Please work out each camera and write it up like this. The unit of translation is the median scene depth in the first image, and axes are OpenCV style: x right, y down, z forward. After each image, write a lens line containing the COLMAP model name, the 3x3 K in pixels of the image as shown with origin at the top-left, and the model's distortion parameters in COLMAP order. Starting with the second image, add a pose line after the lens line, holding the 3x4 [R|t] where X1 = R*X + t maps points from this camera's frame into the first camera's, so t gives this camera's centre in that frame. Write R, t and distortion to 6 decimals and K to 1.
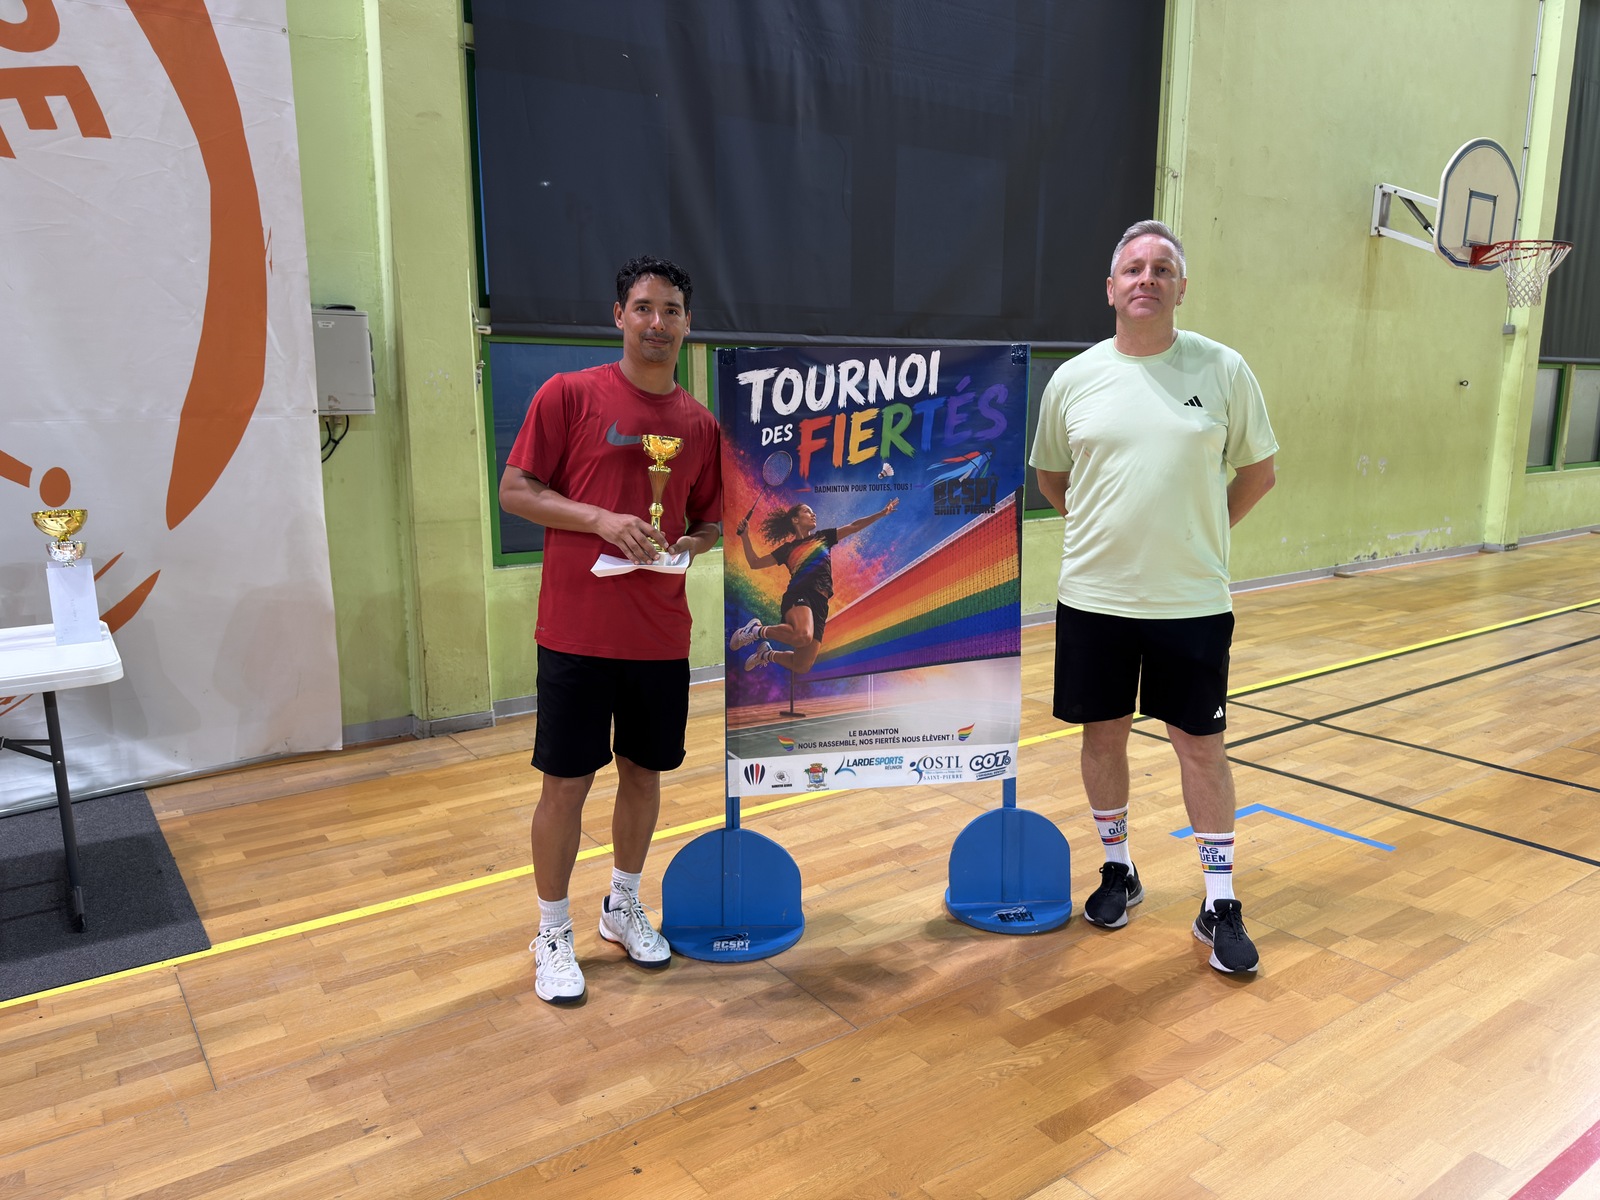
lens RADIAL K [[1119.7, 0, 797.2], [0, 1119.7, 603.3], [0, 0, 1]] dist [0.027843, -0.024767]
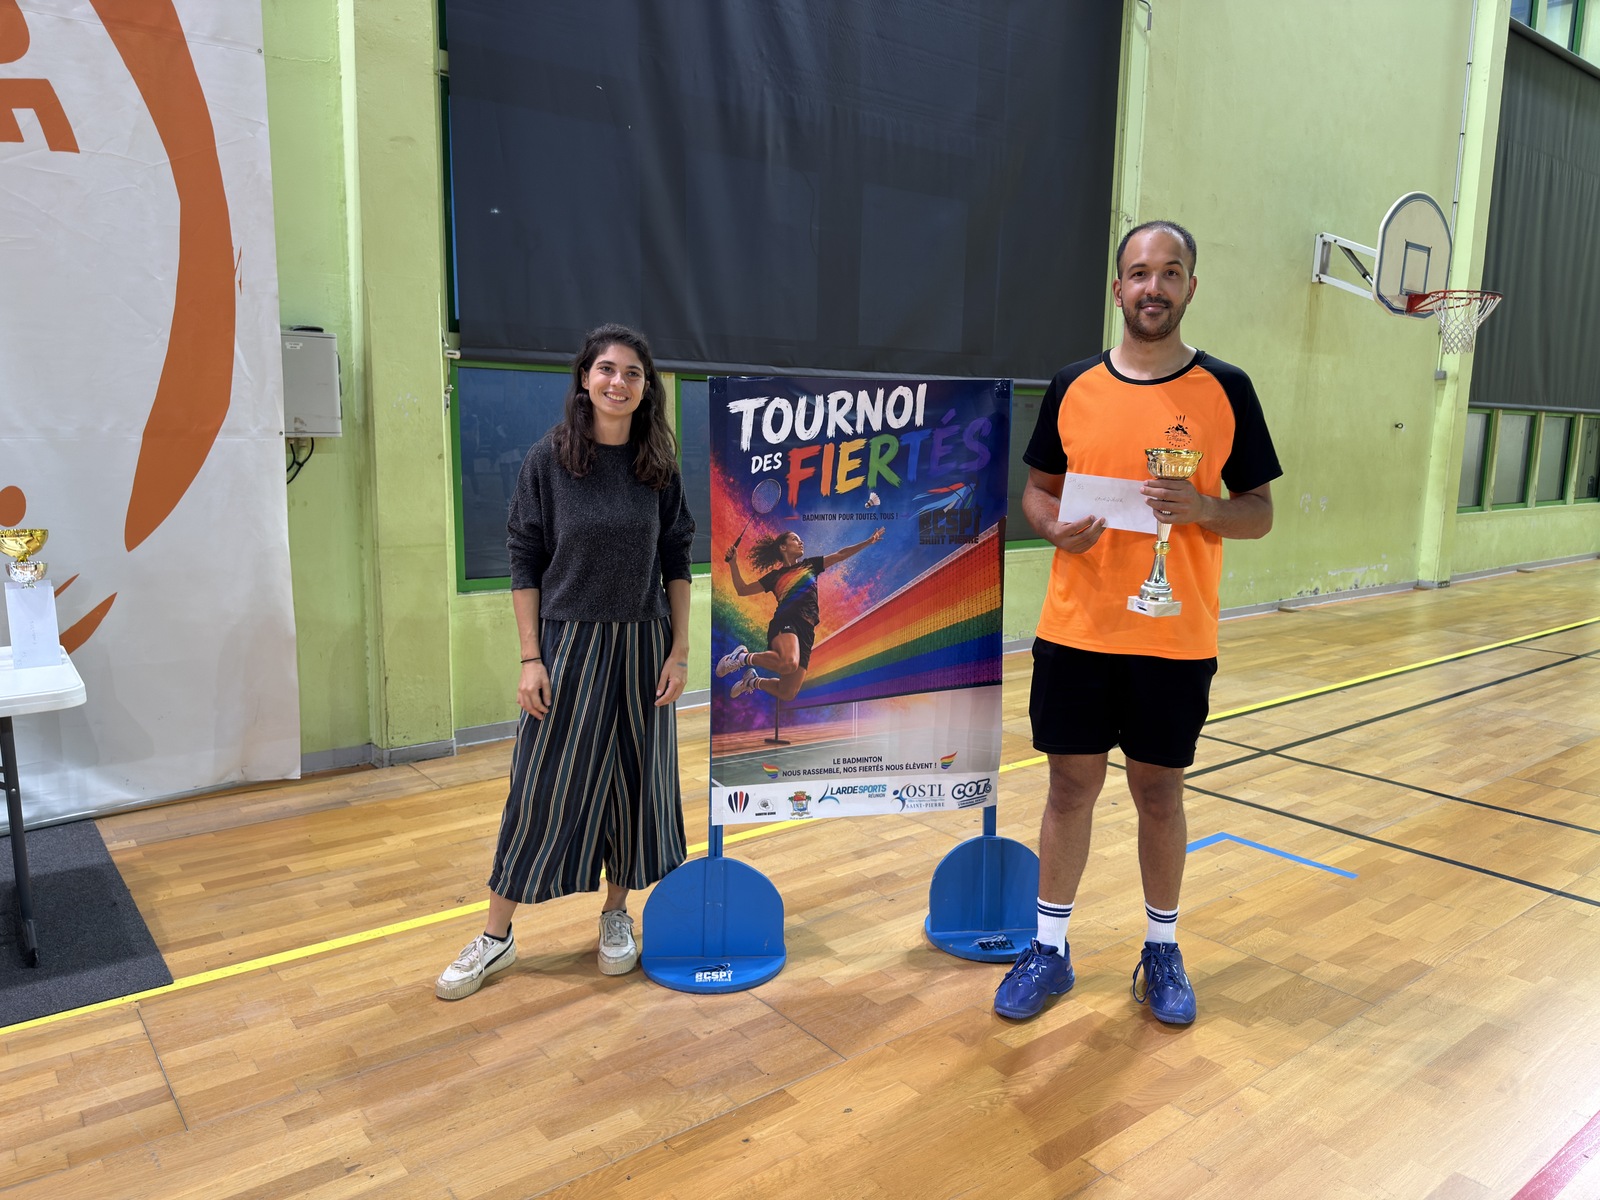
lens RADIAL K [[1120.8, 0, 799.6], [0, 1120.8, 601.7], [0, 0, 1]] dist [0.026001, -0.022553]
pose [[0.998604, 0.009451, 0.051964, -0.036232], [-0.007950, 0.999547, -0.029018, 0.002805], [-0.052215, 0.028564, 0.998227, -0.003323]]
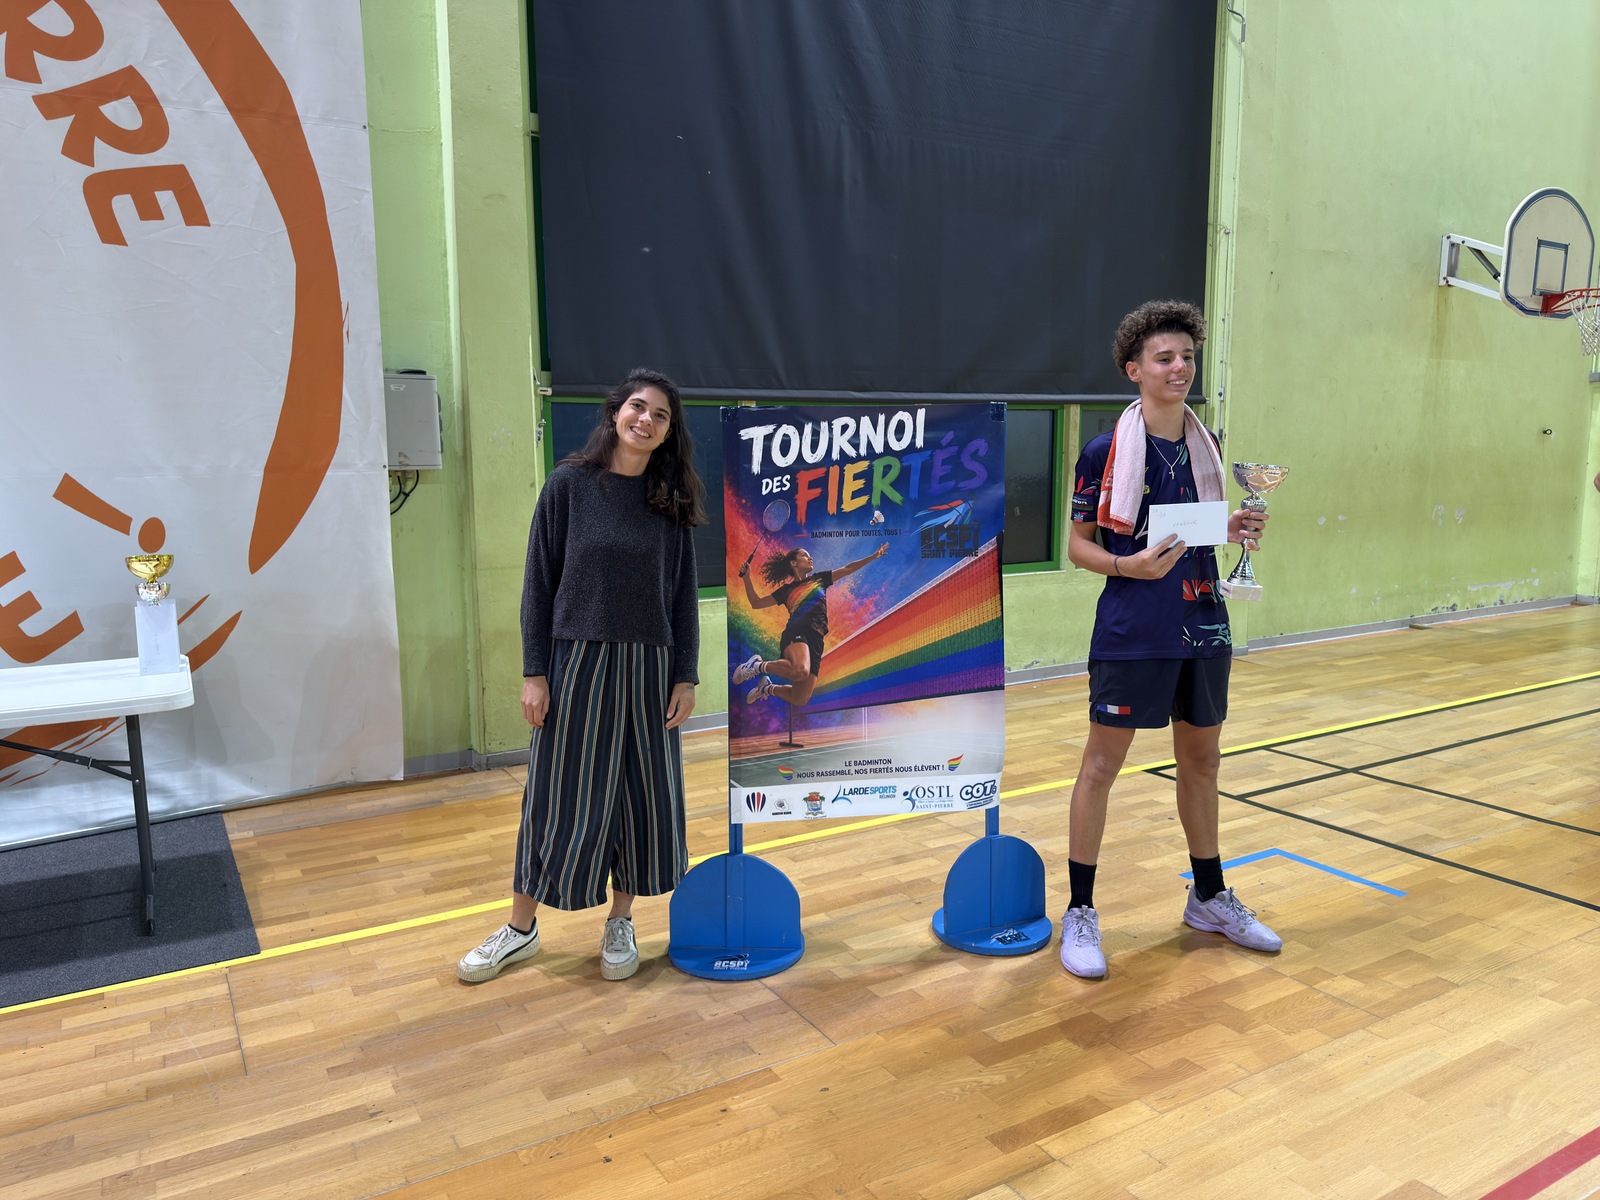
lens RADIAL K [[1120.4, 0, 804.2], [0, 1120.4, 595.5], [0, 0, 1]] dist [0.030717, -0.029301]
pose [[0.996715, 0.004446, -0.080864, 0.091199], [-0.008700, 0.998592, -0.052333, 0.011463], [0.080517, 0.052864, 0.995350, -0.064567]]
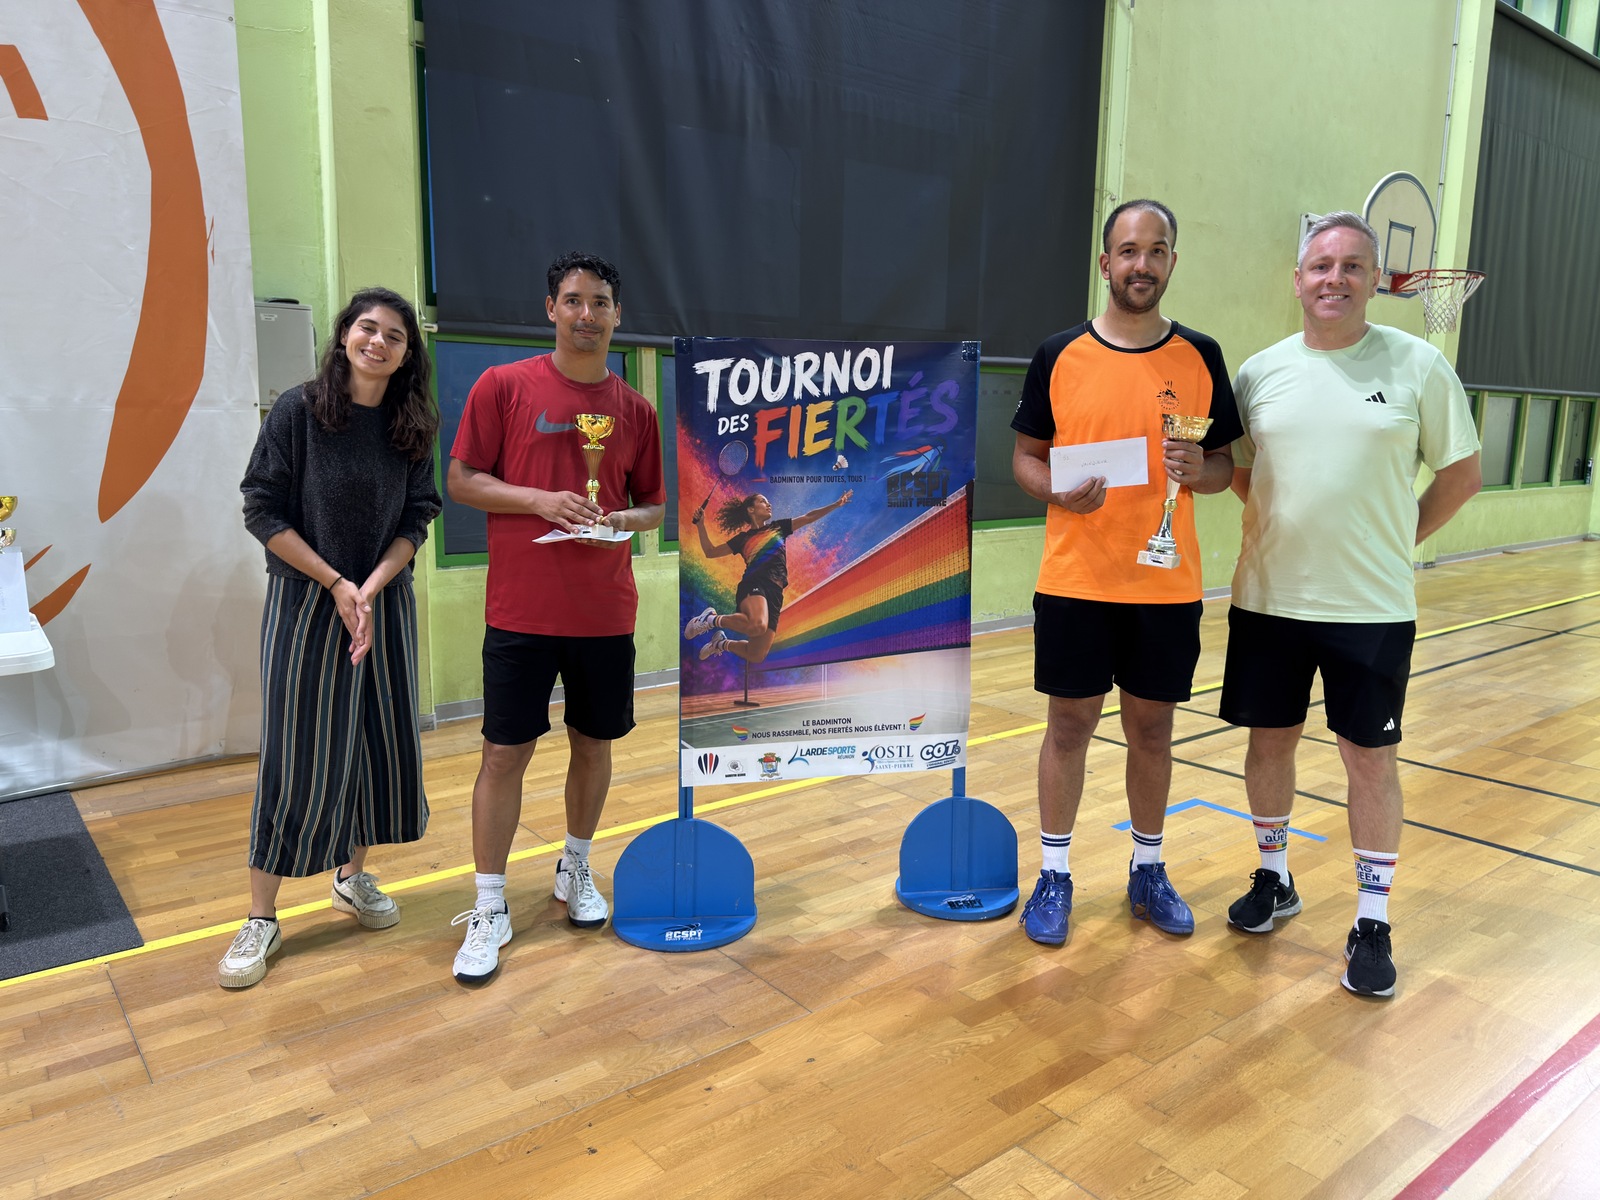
lens RADIAL K [[1120.2, 0, 805.7], [0, 1120.2, 602.3], [0, 0, 1]] dist [0.027696, -0.024043]
pose [[0.998184, 0.005387, 0.059997, -0.011523], [-0.004184, 0.999788, -0.020164, 0.027474], [-0.060092, 0.019877, 0.997995, -0.008313]]
